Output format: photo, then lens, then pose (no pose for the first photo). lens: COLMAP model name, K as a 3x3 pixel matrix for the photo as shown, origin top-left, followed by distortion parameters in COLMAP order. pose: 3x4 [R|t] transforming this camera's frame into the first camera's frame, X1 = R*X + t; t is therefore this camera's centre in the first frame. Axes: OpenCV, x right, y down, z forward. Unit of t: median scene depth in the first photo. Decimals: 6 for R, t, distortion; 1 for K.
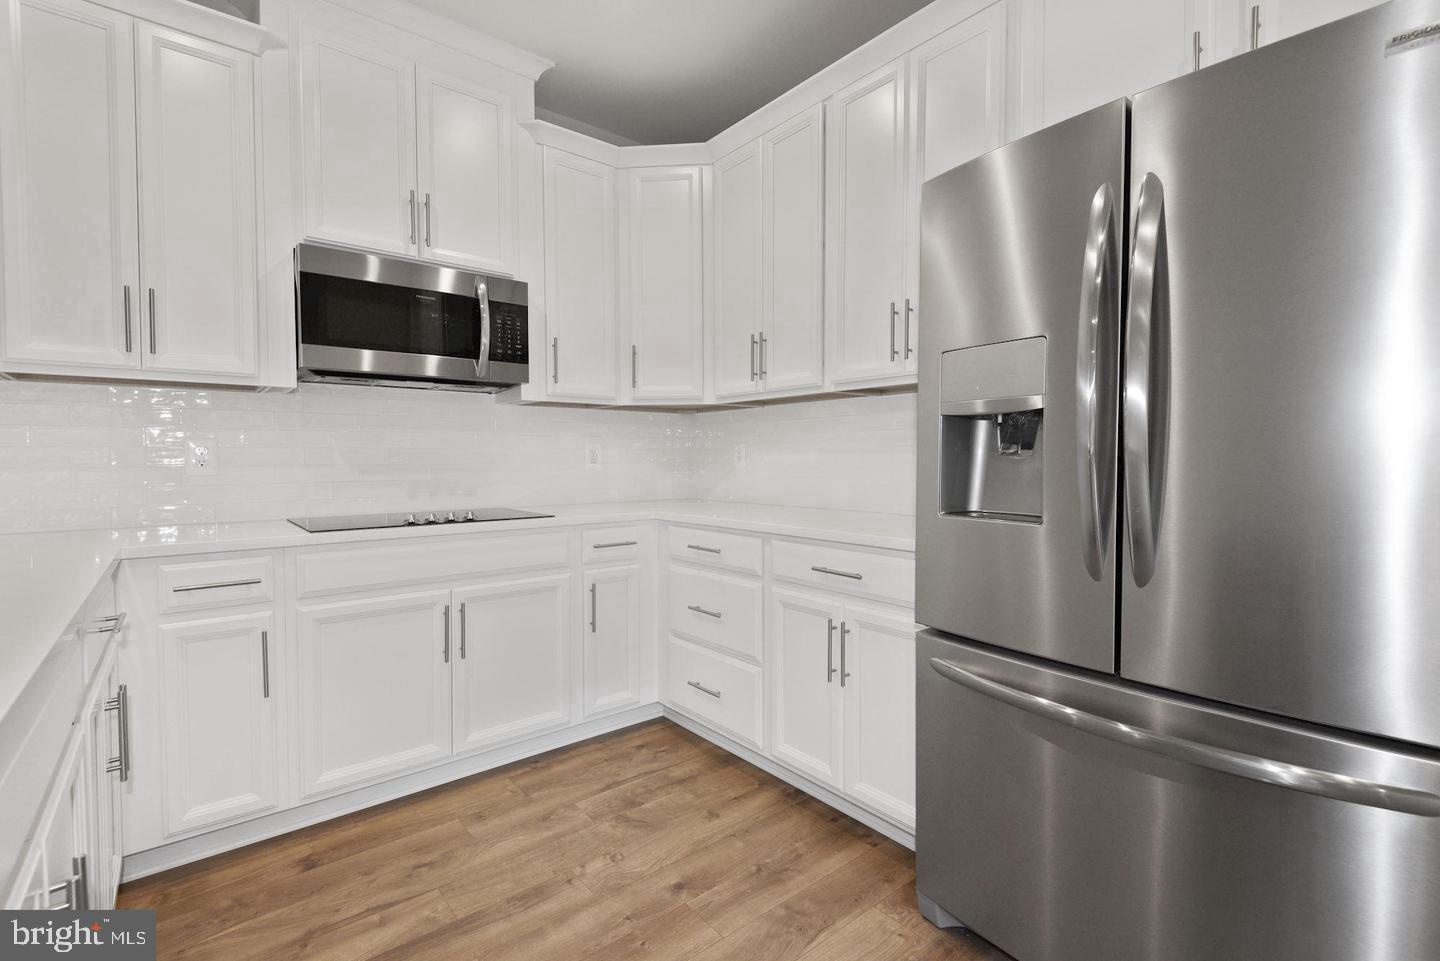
lens RADIAL K [[648.9, 0, 724.3], [0, 648.9, 477.3], [0, 0, 1]] dist [0.038566, -0.027349]
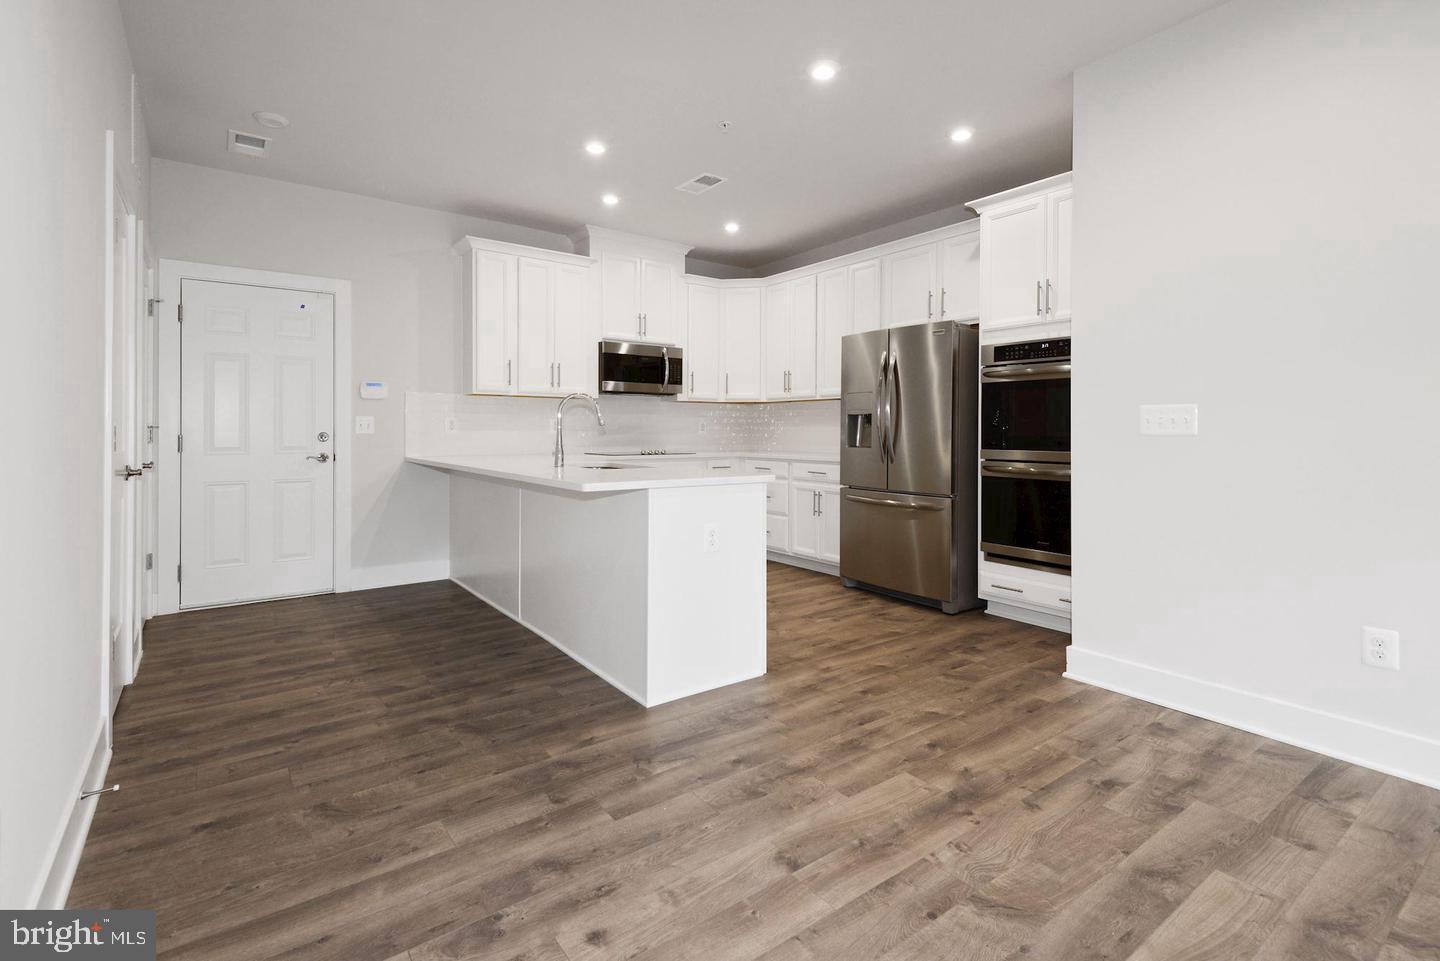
lens RADIAL K [[673.4, 0, 718.8], [0, 673.4, 433.3], [0, 0, 1]] dist [0.000682, 0.000085]
pose [[0.998686, 0.007449, -0.050697, -0.073137], [-0.008683, 0.999670, -0.024170, 0.051640], [0.050500, 0.024578, 0.998422, -1.498295]]
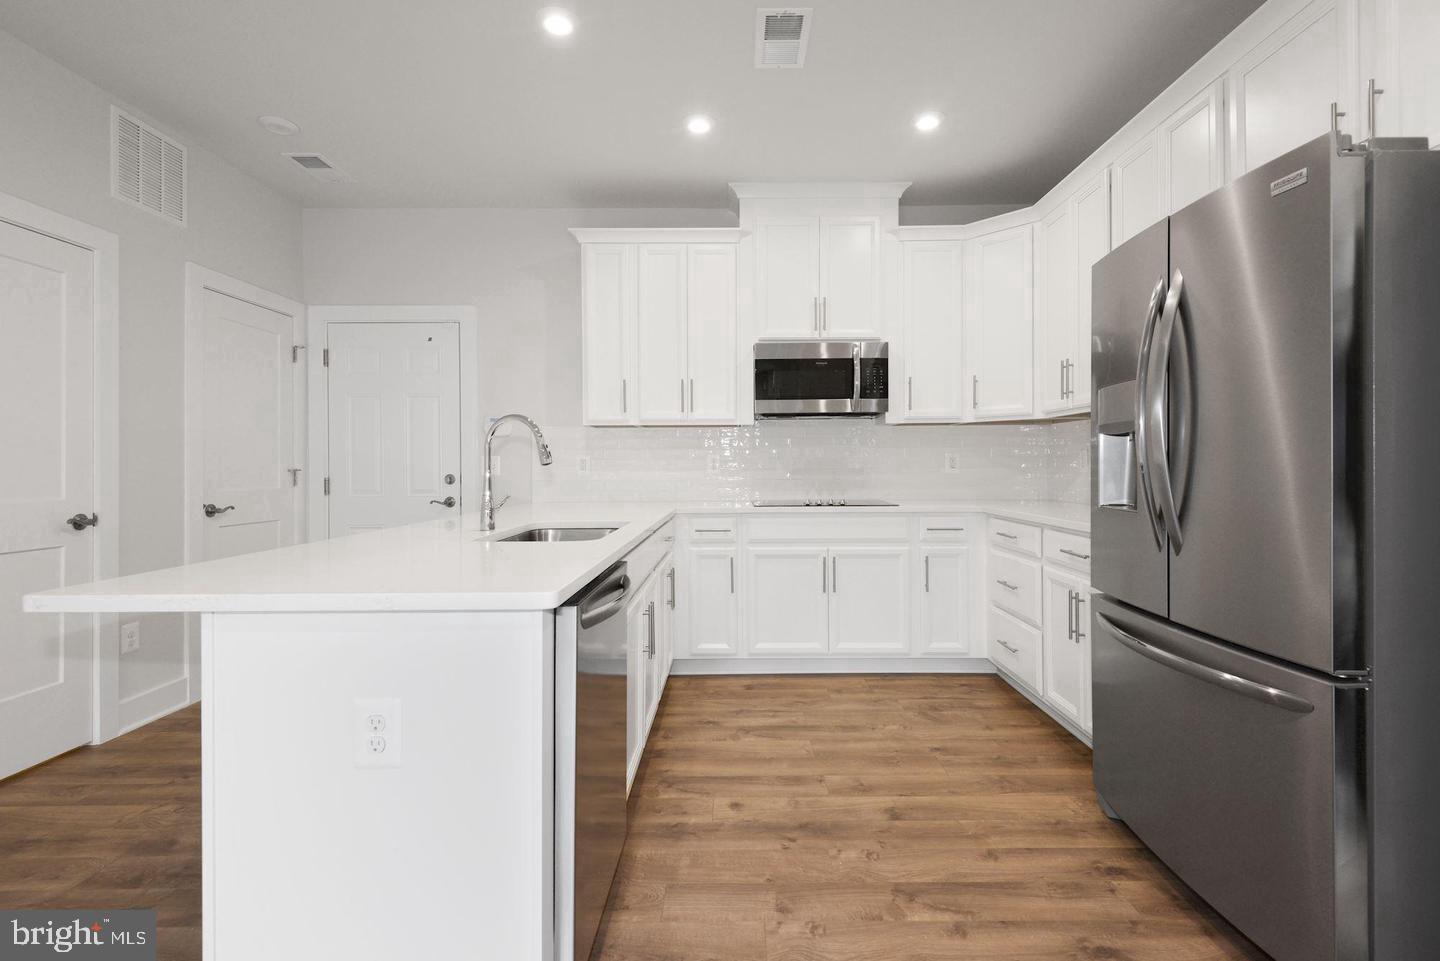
lens RADIAL K [[675.3, 0, 735.8], [0, 675.3, 461.1], [0, 0, 1]] dist [0.002889, 0.000468]
pose [[0.770760, -0.004007, -0.637113, 0.454099], [-0.014563, 0.999608, -0.023905, 0.003863], [0.636959, 0.027703, 0.770400, -0.409708]]
